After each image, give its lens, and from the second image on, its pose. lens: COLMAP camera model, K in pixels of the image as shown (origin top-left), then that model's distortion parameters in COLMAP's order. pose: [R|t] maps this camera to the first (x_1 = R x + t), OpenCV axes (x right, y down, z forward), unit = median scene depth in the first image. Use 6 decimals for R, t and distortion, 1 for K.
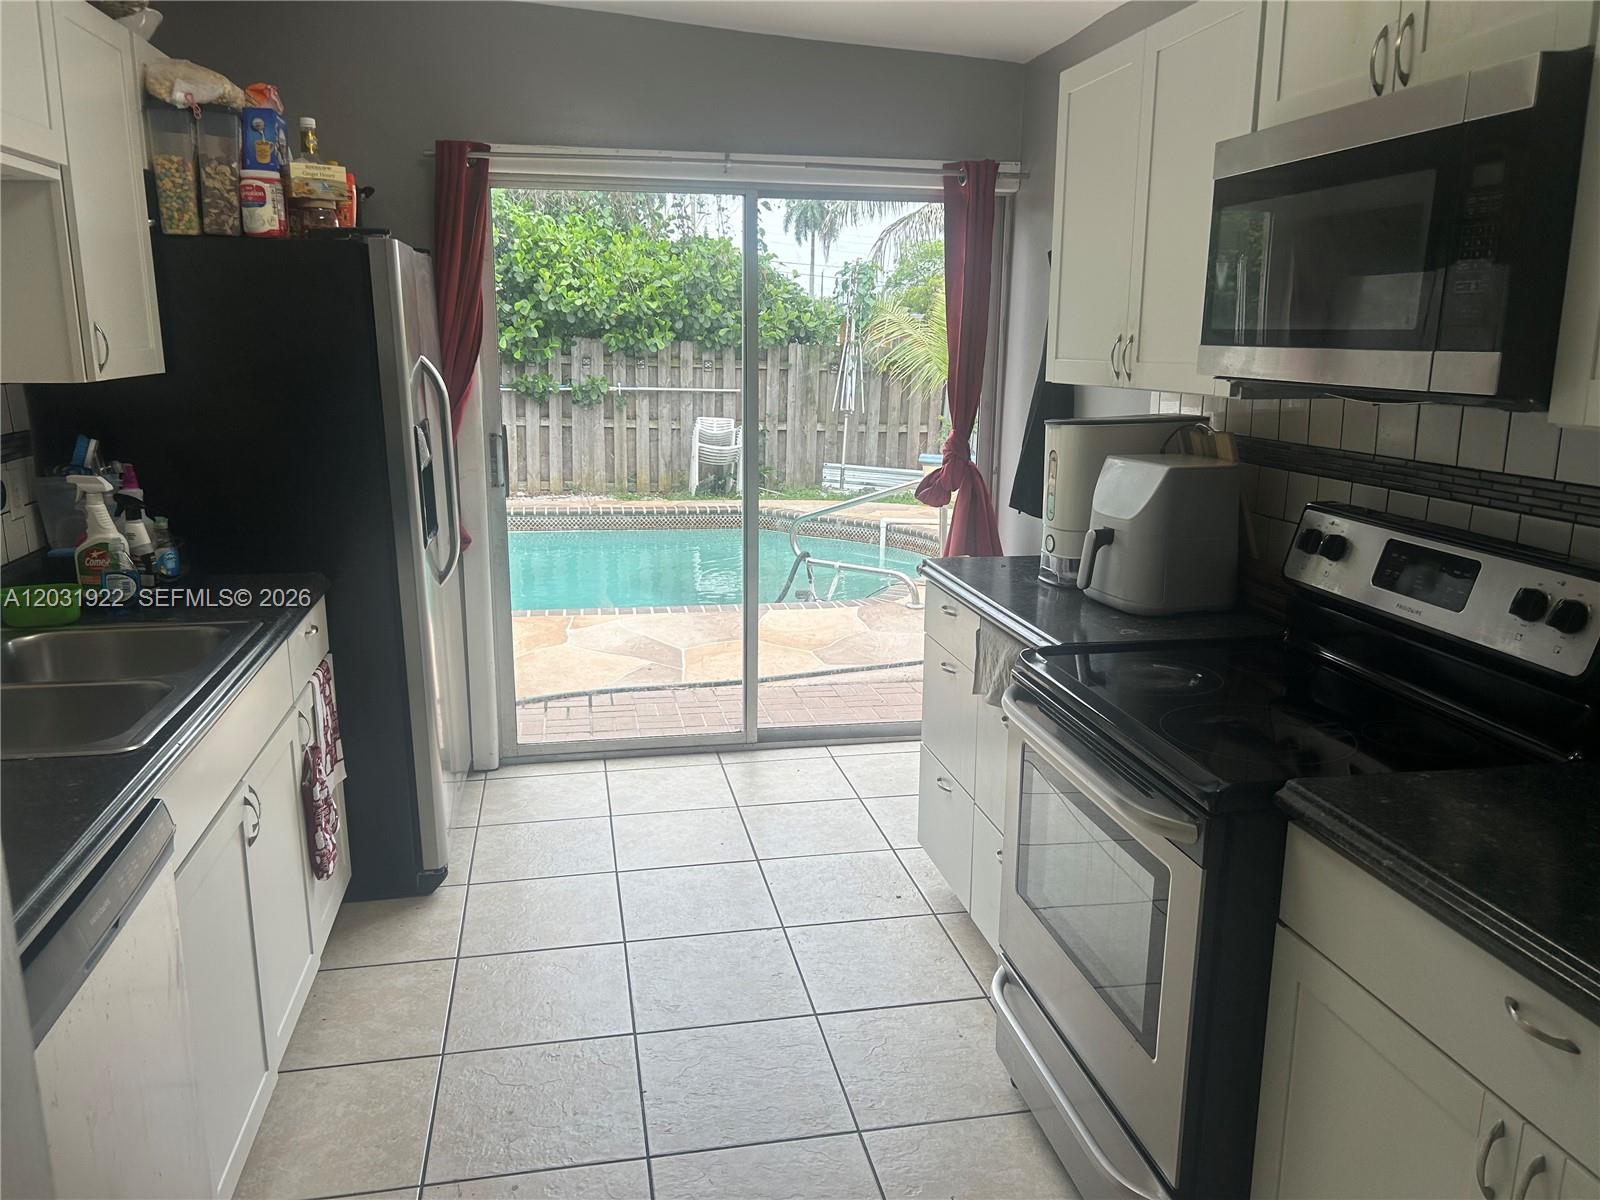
lens RADIAL K [[1193.3, 0, 800.0], [0, 1193.3, 600.0], [0, 0, 1]] dist [0.007272, 0.001879]
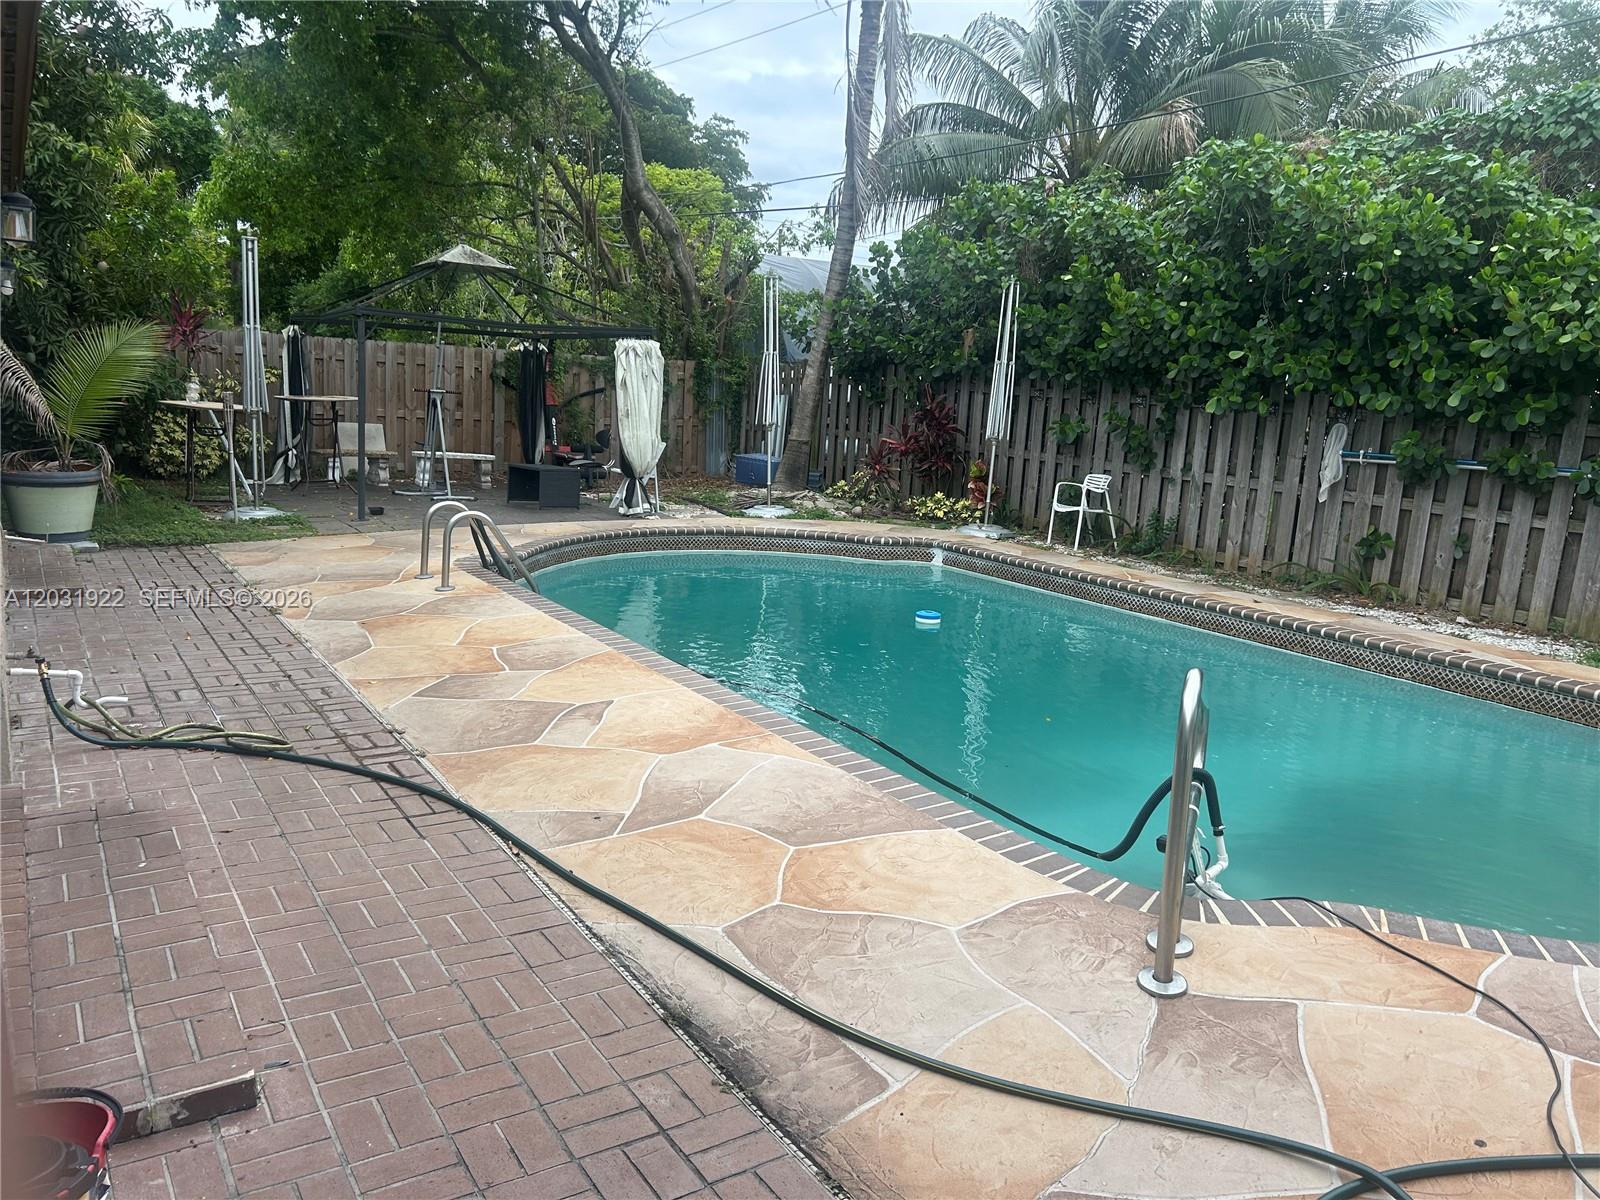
lens RADIAL K [[1193.3, 0, 800.0], [0, 1193.3, 600.0], [0, 0, 1]] dist [0.007272, 0.001879]
pose [[0.378846, 0.180734, -0.907640, 0.468250], [-0.239979, 0.966384, 0.092265, -0.139154], [0.893804, 0.182860, 0.409483, 0.731549]]
